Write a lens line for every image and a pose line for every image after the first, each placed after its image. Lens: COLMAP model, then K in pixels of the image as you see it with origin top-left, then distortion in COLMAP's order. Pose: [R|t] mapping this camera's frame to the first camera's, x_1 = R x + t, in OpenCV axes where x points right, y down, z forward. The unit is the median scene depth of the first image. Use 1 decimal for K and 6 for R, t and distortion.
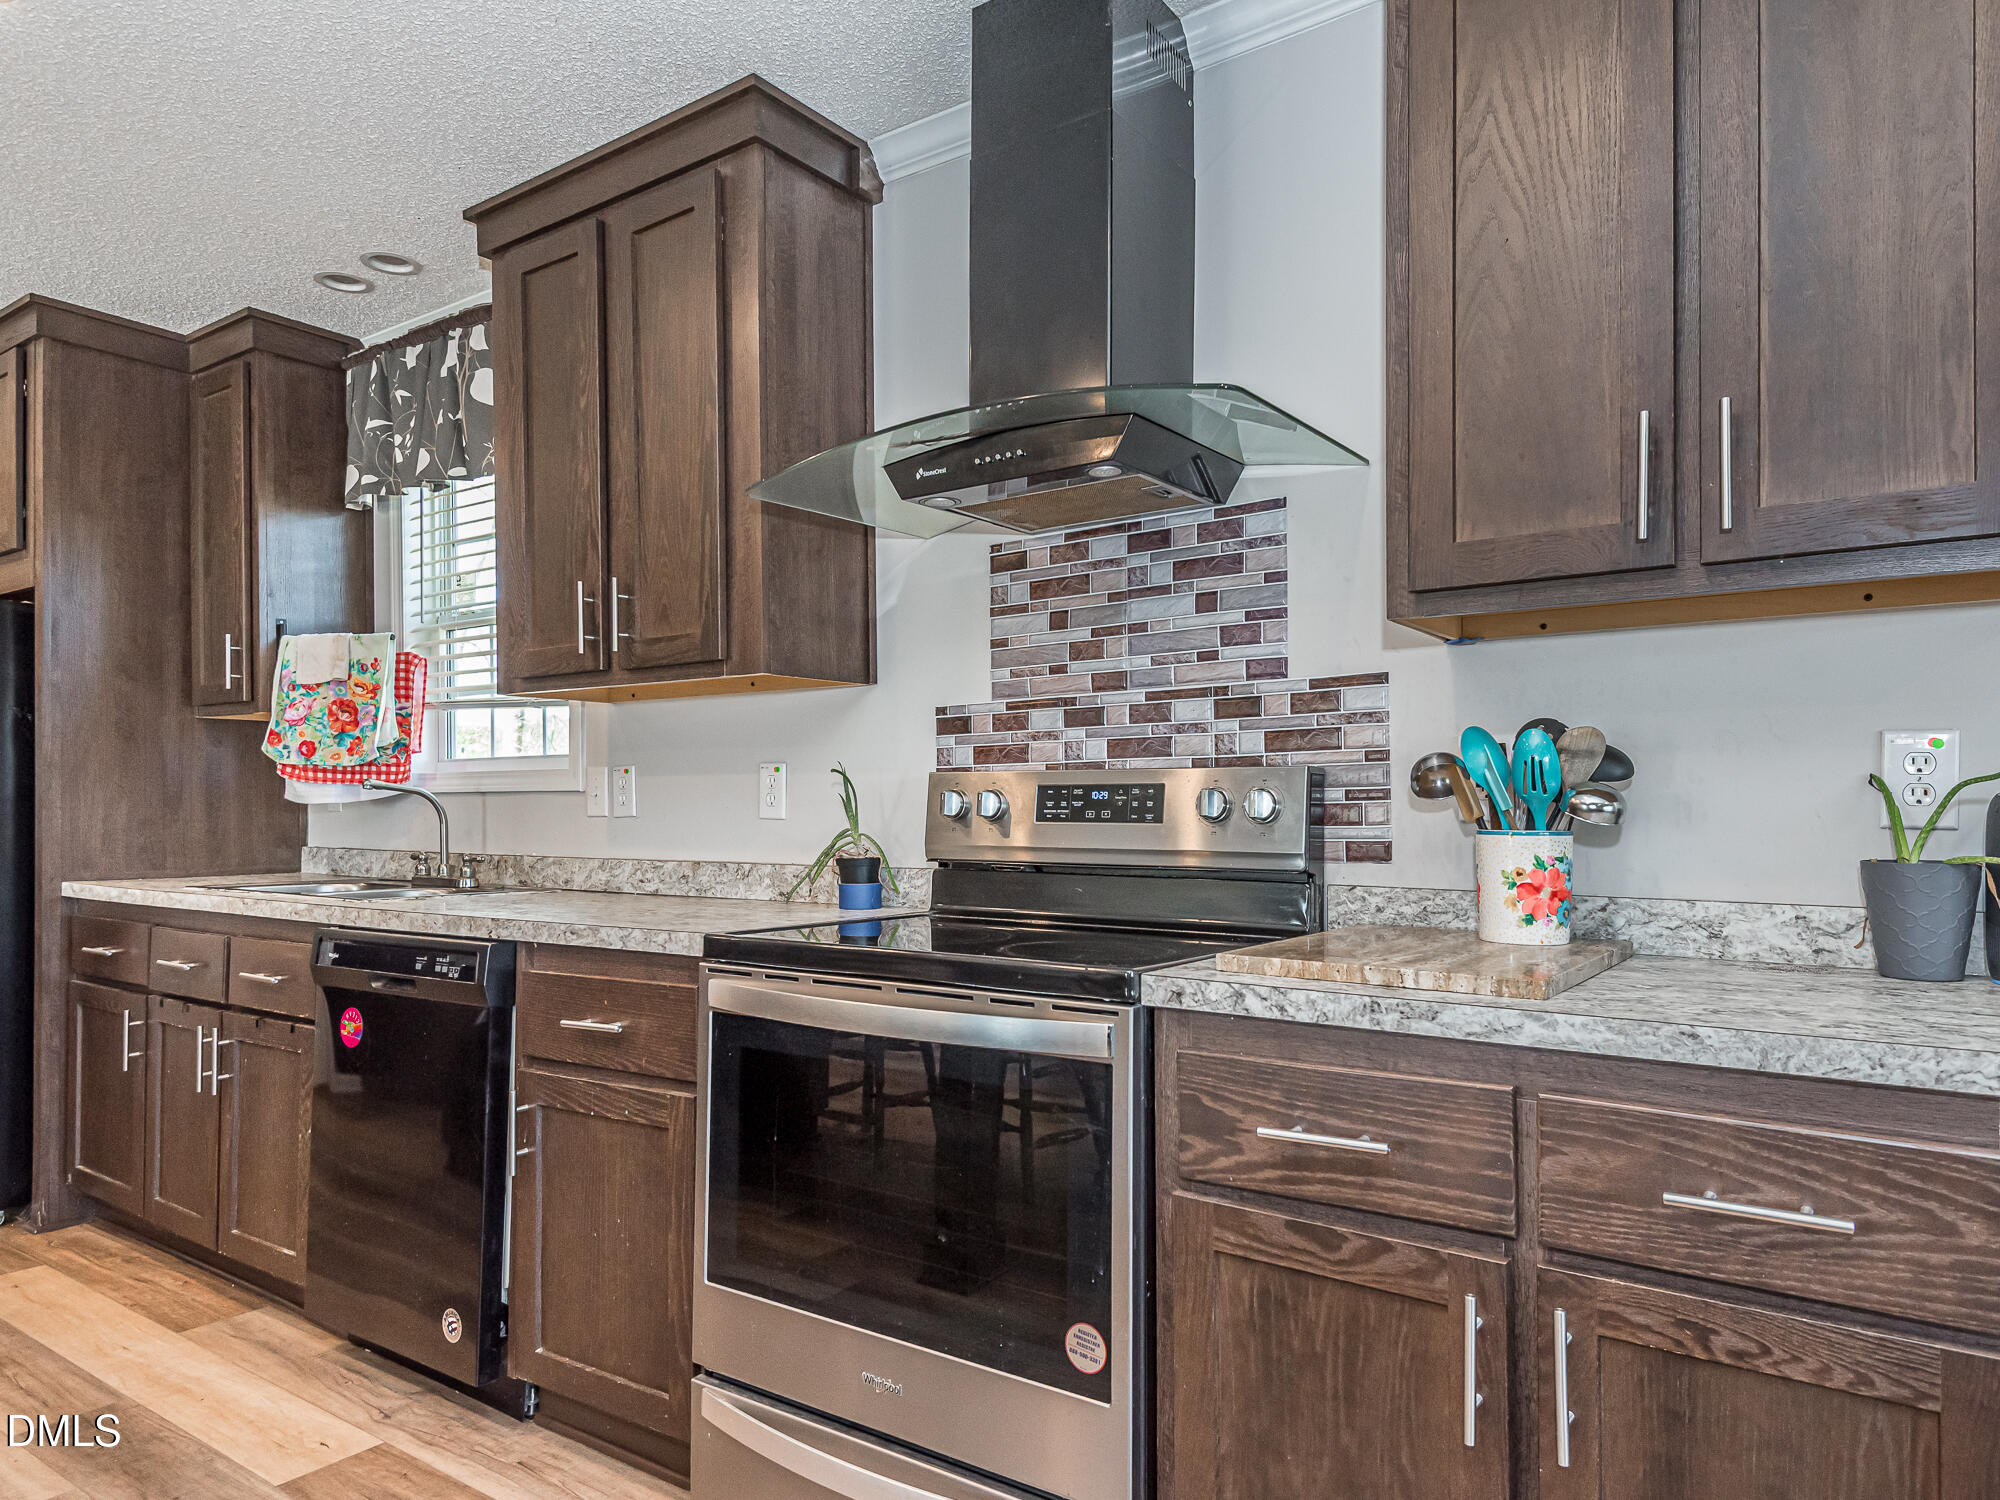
lens RADIAL K [[1291.7, 0, 1000.0], [0, 1291.7, 785.7], [0, 0, 1]] dist [0.039459, 0.000152]
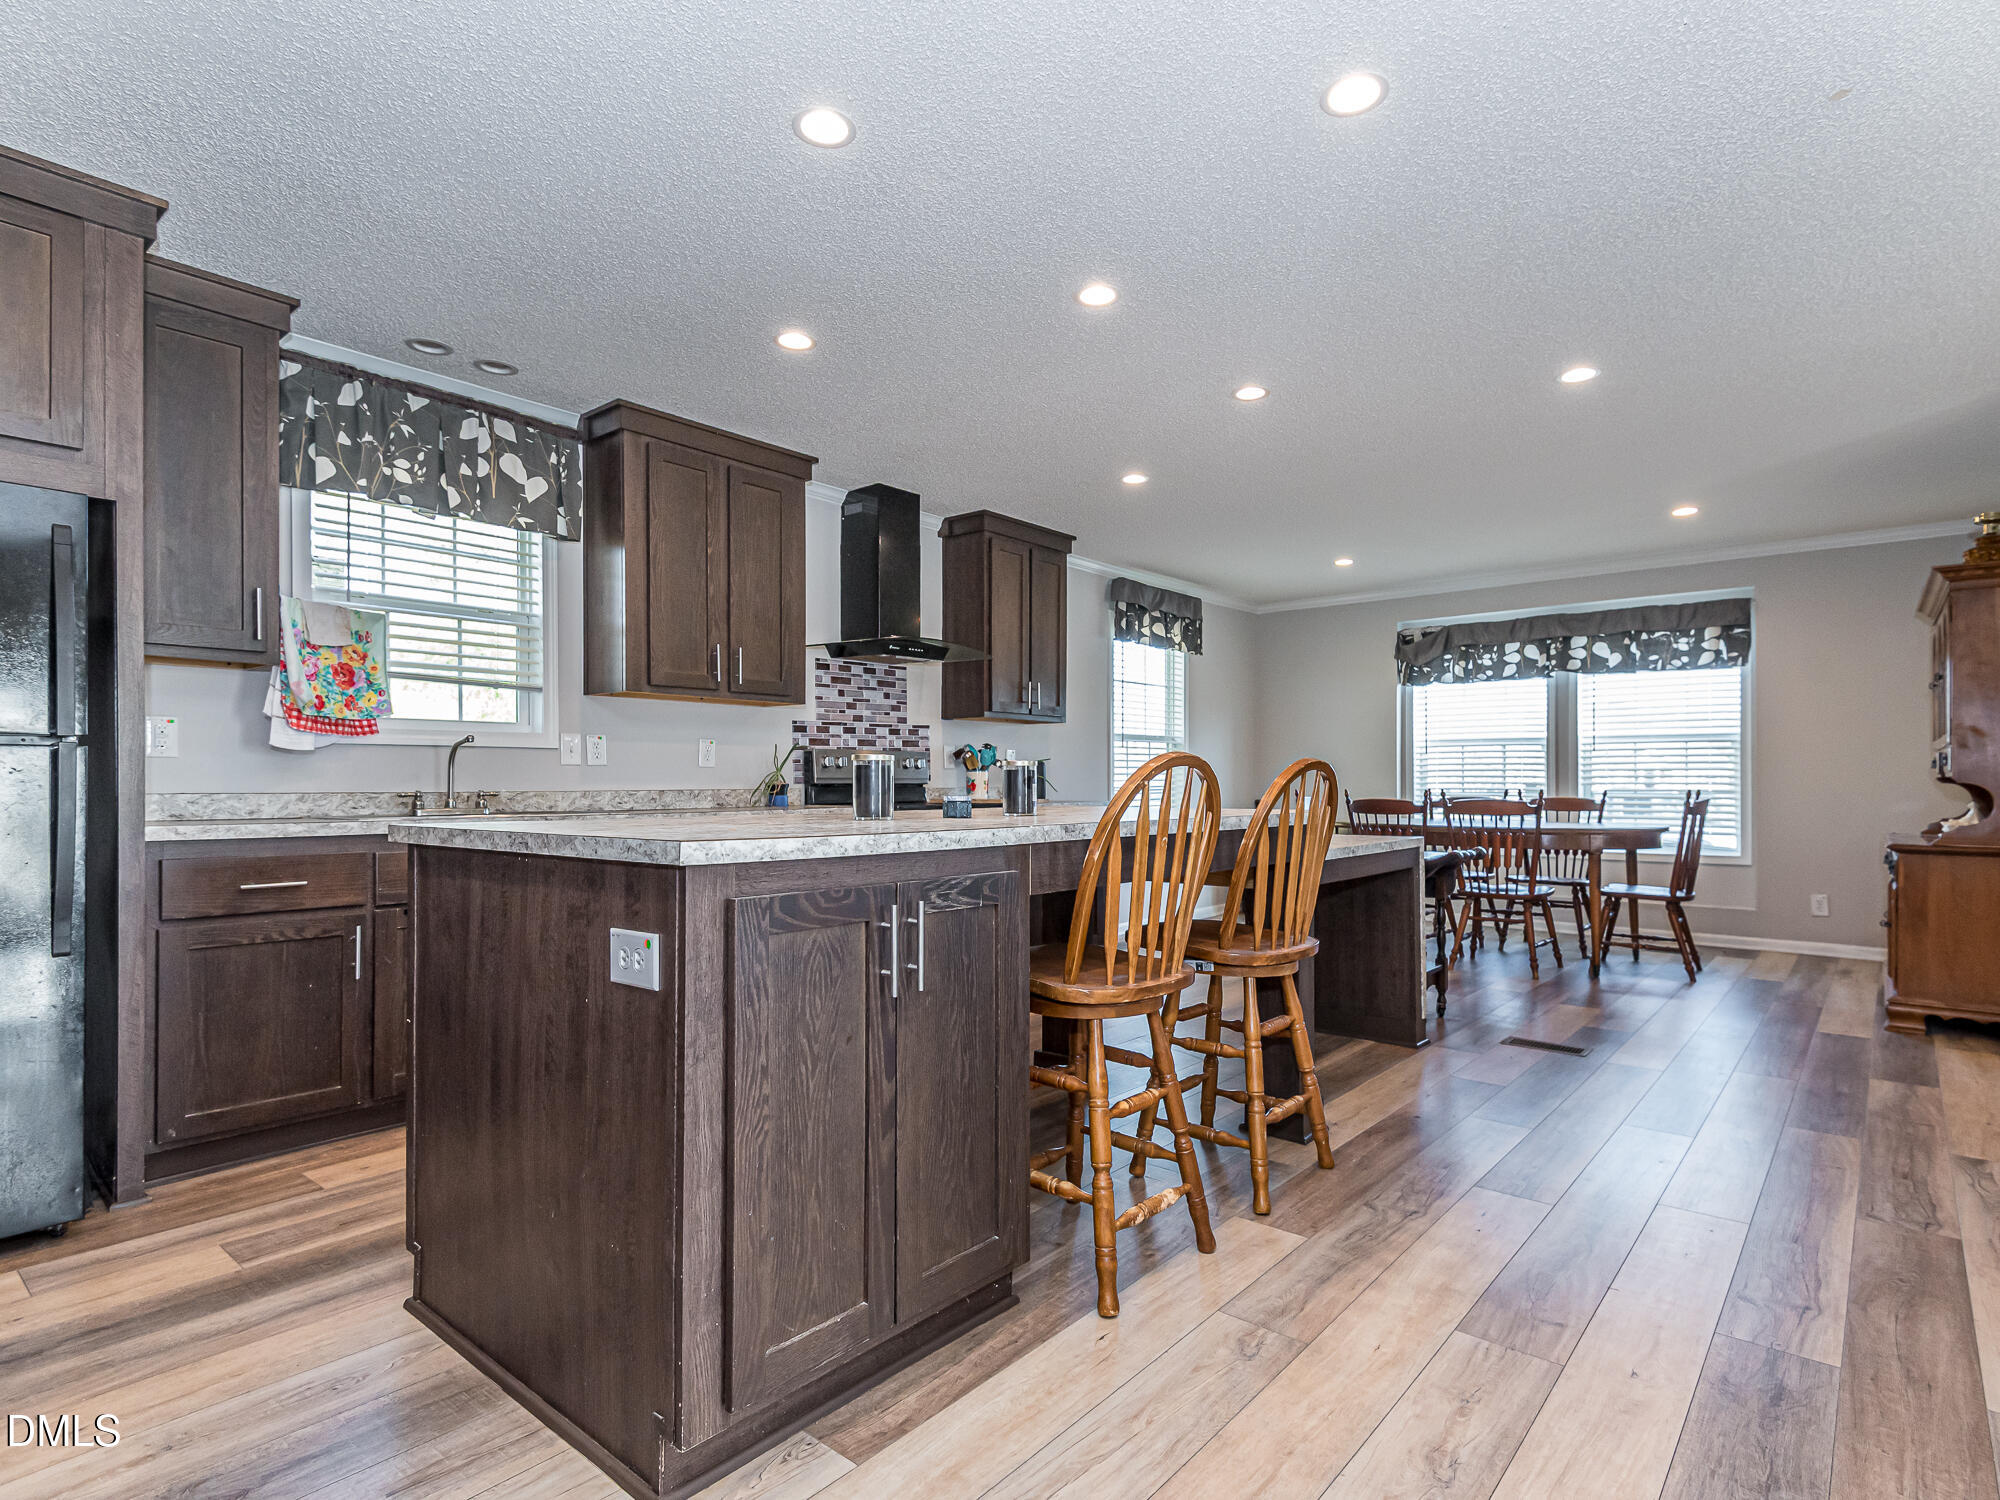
lens RADIAL K [[1041.4, 0, 995.6], [0, 1041.4, 764.4], [0, 0, 1]] dist [0.001489, 0.000205]
pose [[0.084096, 0.016798, 0.996316, -2.006218], [-0.014056, 0.999778, -0.015670, 0.046586], [-0.996358, -0.012687, 0.084314, 0.489247]]
